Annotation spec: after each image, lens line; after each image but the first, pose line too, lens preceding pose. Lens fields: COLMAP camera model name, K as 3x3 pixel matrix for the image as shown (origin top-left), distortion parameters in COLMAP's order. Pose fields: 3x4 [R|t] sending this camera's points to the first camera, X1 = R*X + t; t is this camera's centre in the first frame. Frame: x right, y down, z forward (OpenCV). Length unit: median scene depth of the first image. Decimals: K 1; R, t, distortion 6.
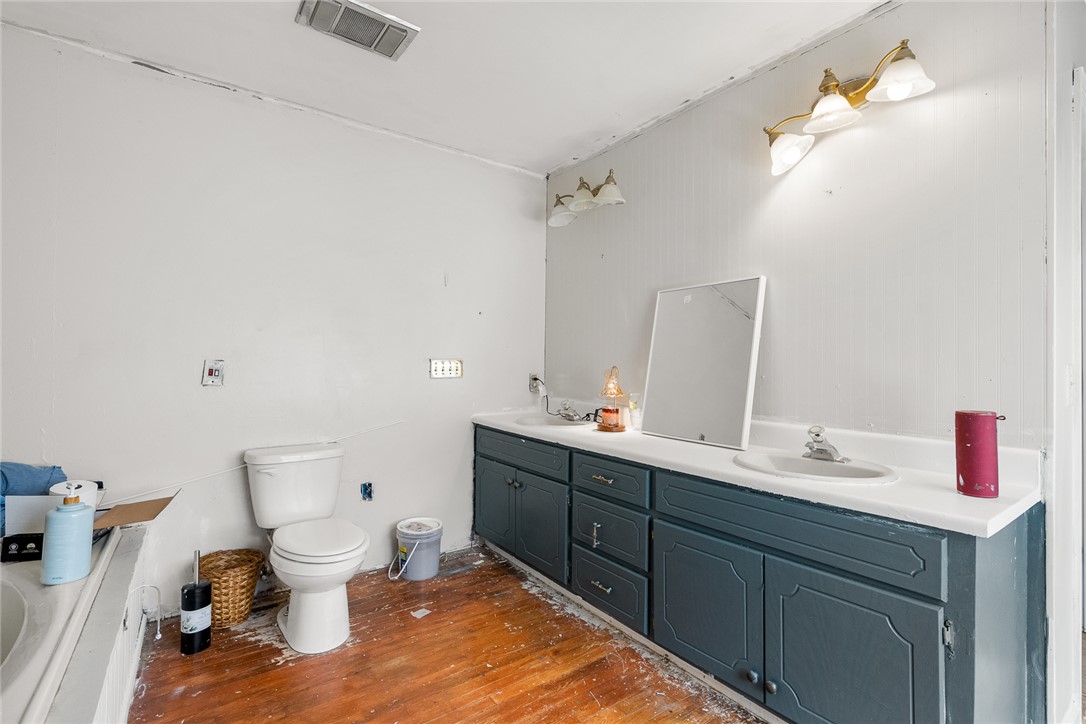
lens RADIAL K [[498.7, 0, 542.8], [0, 498.7, 357.7], [0, 0, 1]] dist [0.004287, 0.000574]
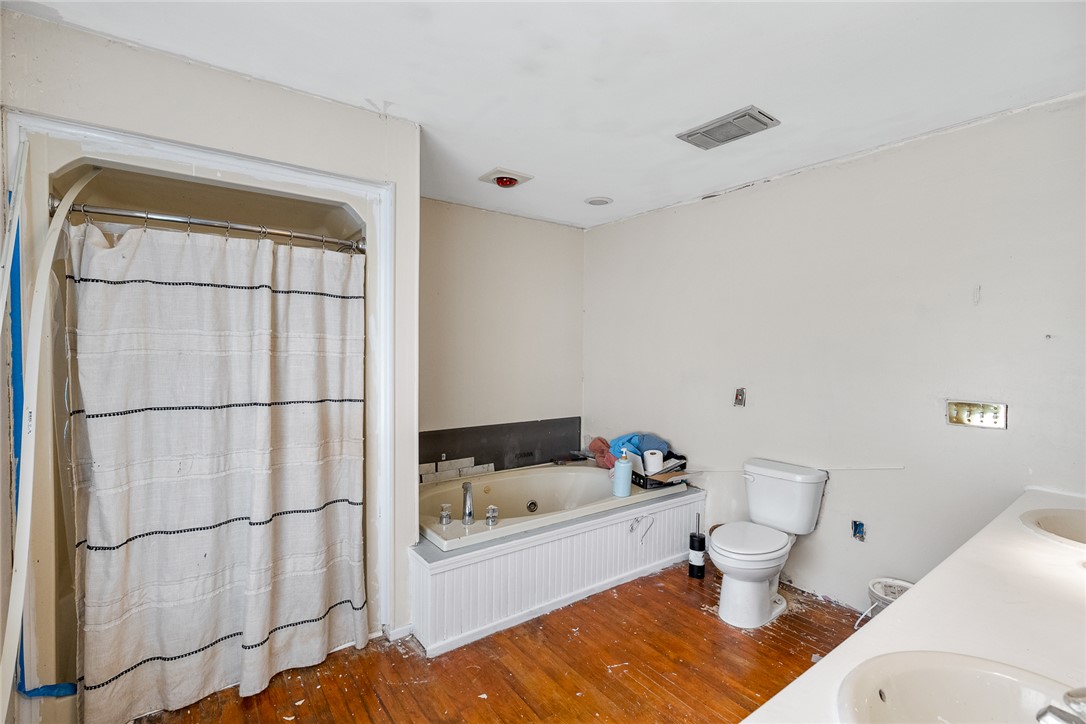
lens RADIAL K [[498.7, 0, 542.6], [0, 498.7, 359.4], [0, 0, 1]] dist [0.004287, 0.000574]
pose [[0.010930, 0.011367, -0.999876, 0.818416], [0.001652, 0.999934, 0.011386, -0.103905], [0.999939, -0.001777, 0.010911, 0.499151]]
